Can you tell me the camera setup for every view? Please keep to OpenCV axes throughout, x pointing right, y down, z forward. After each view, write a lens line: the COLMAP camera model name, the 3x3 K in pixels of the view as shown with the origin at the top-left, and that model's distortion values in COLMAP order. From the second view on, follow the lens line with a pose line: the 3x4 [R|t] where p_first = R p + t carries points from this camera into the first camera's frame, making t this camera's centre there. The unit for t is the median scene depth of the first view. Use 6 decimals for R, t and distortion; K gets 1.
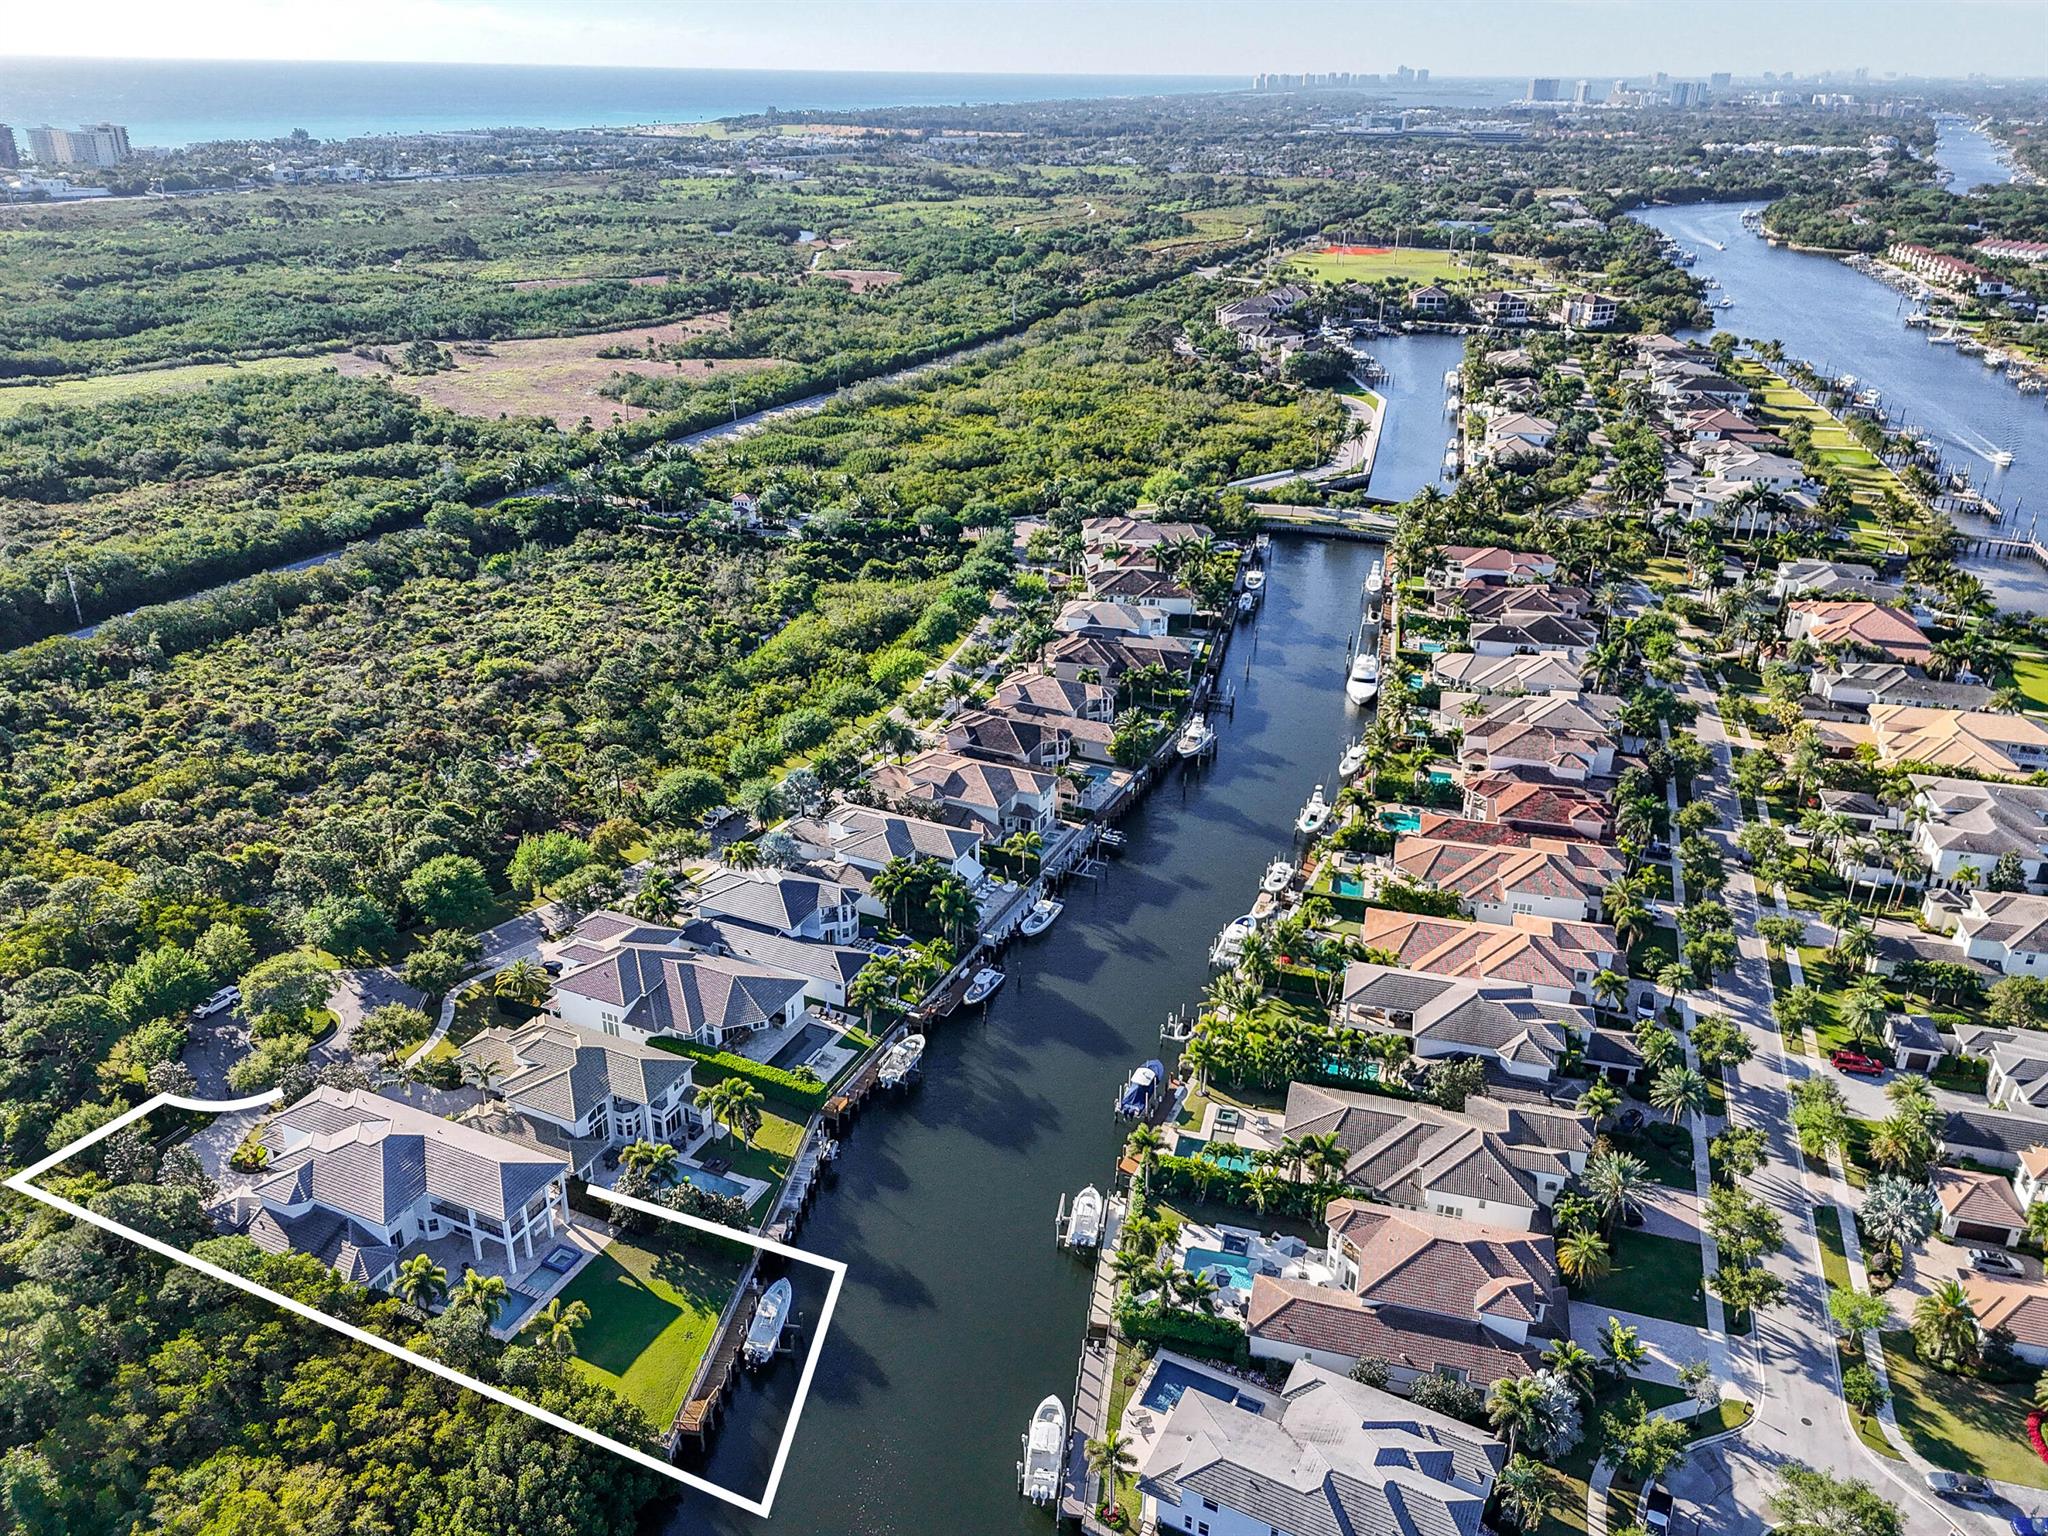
lens RADIAL K [[1457.6, 0, 1023.4], [0, 1457.6, 771.4], [0, 0, 1]] dist [0.053399, -0.032398]
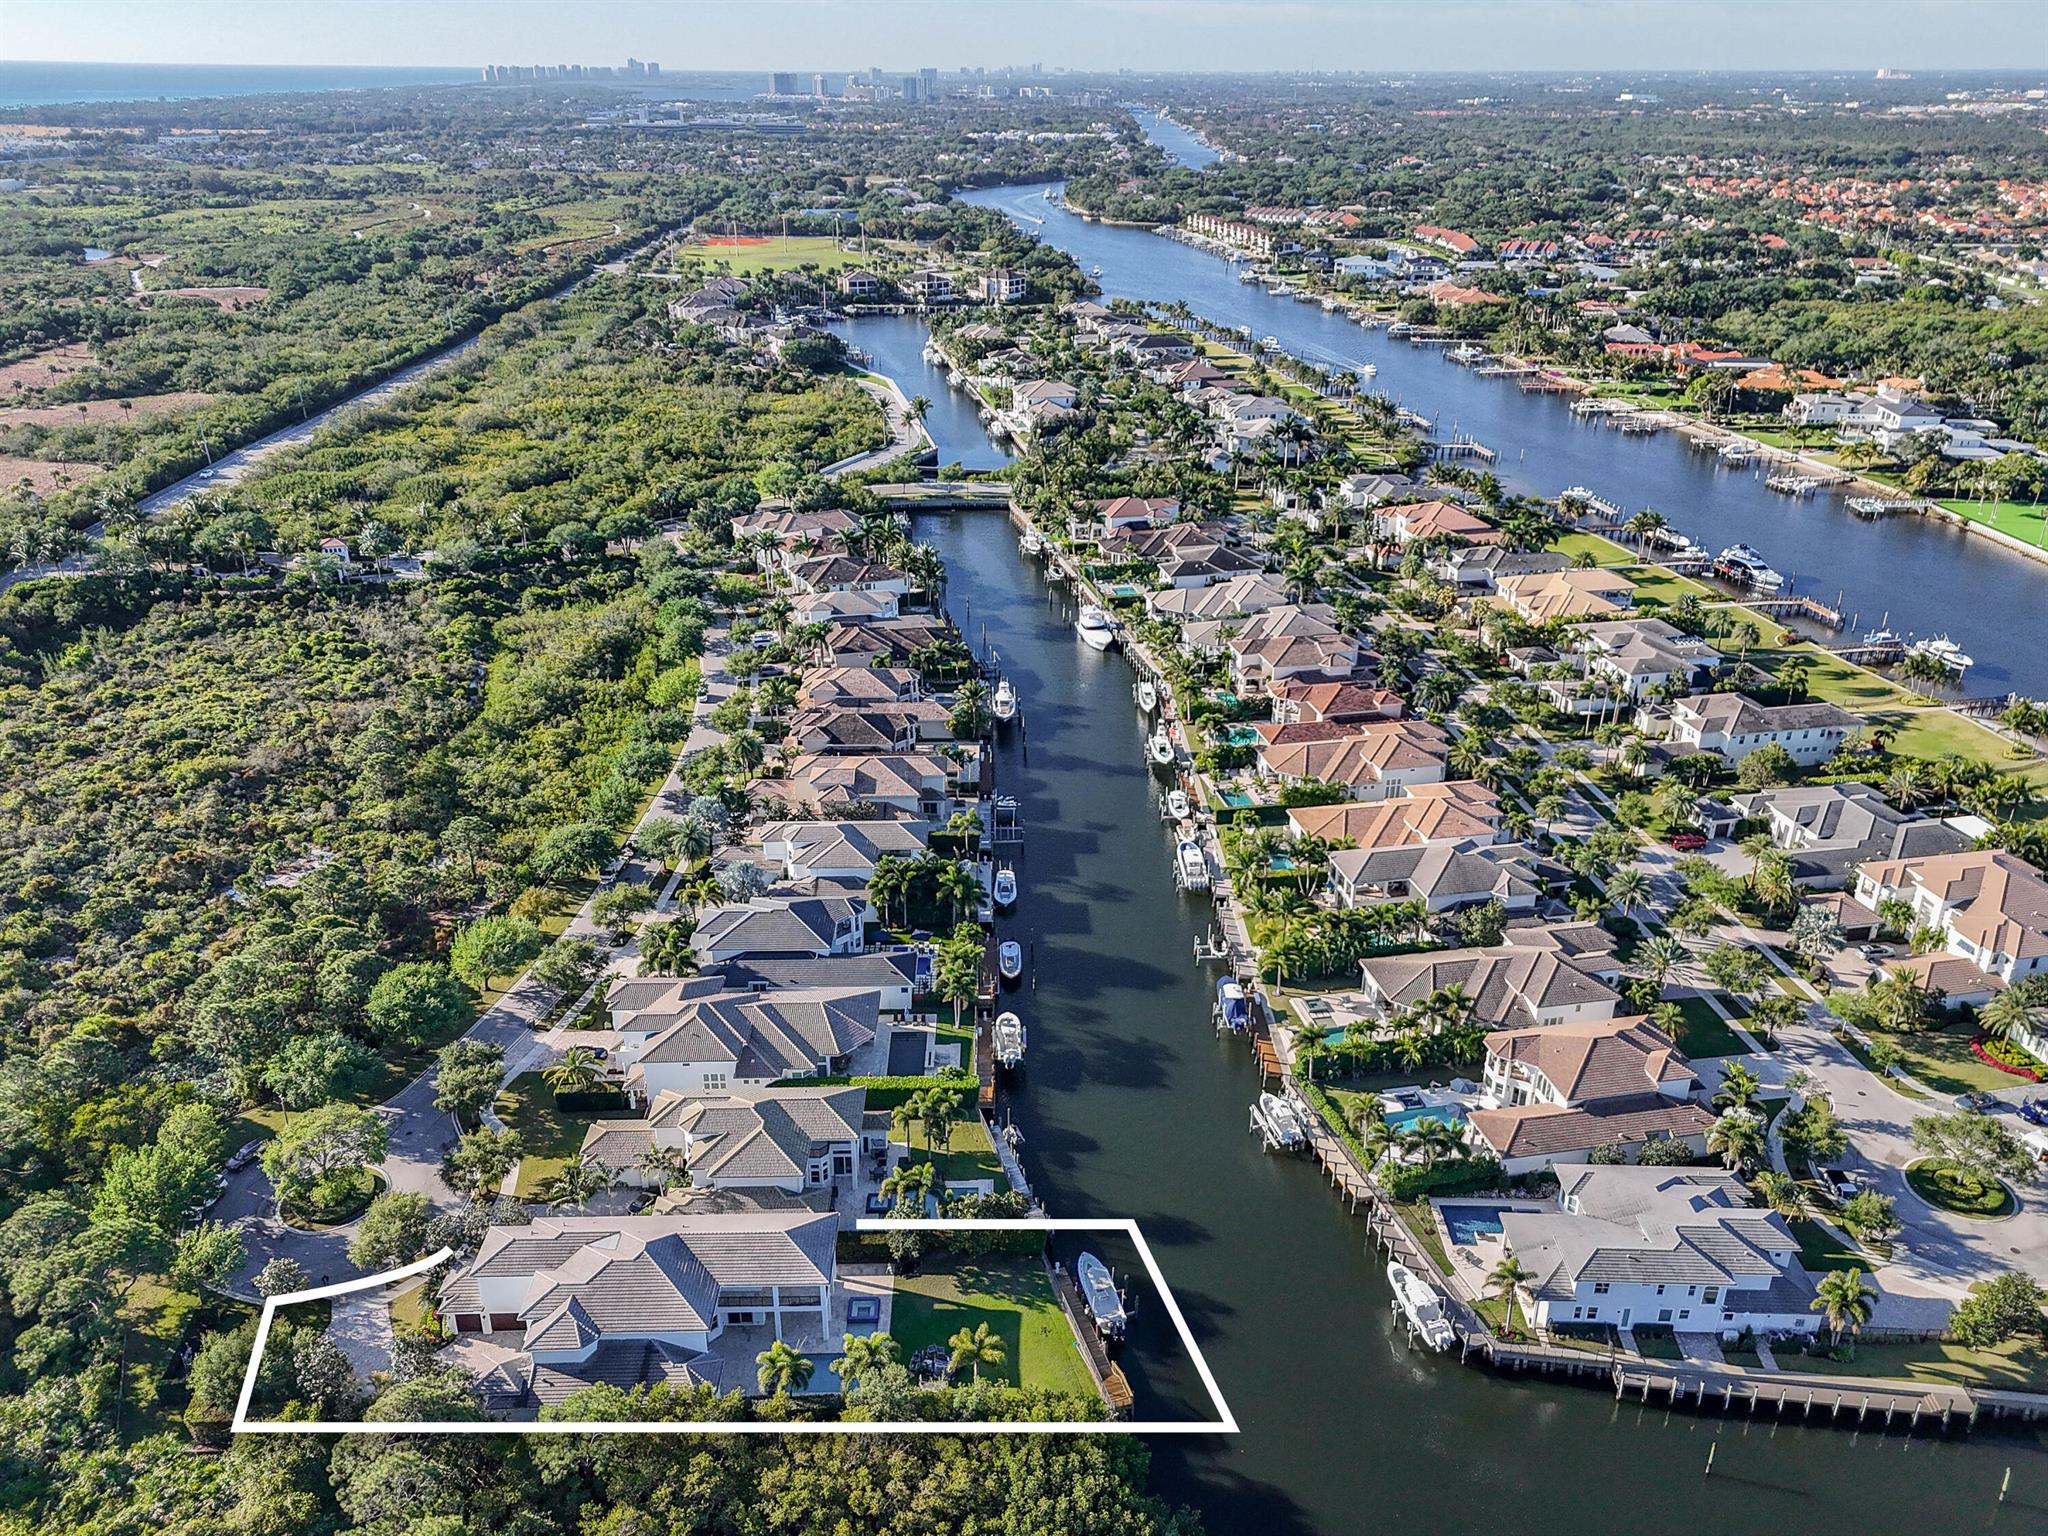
lens RADIAL K [[1457.6, 0, 1029.4], [0, 1457.6, 770.7], [0, 0, 1]] dist [0.053399, -0.032398]
pose [[0.901780, -0.193295, 0.386561, -0.198550], [0.191931, 0.980486, 0.042539, -0.011332], [-0.387241, 0.035833, 0.921282, 0.028345]]
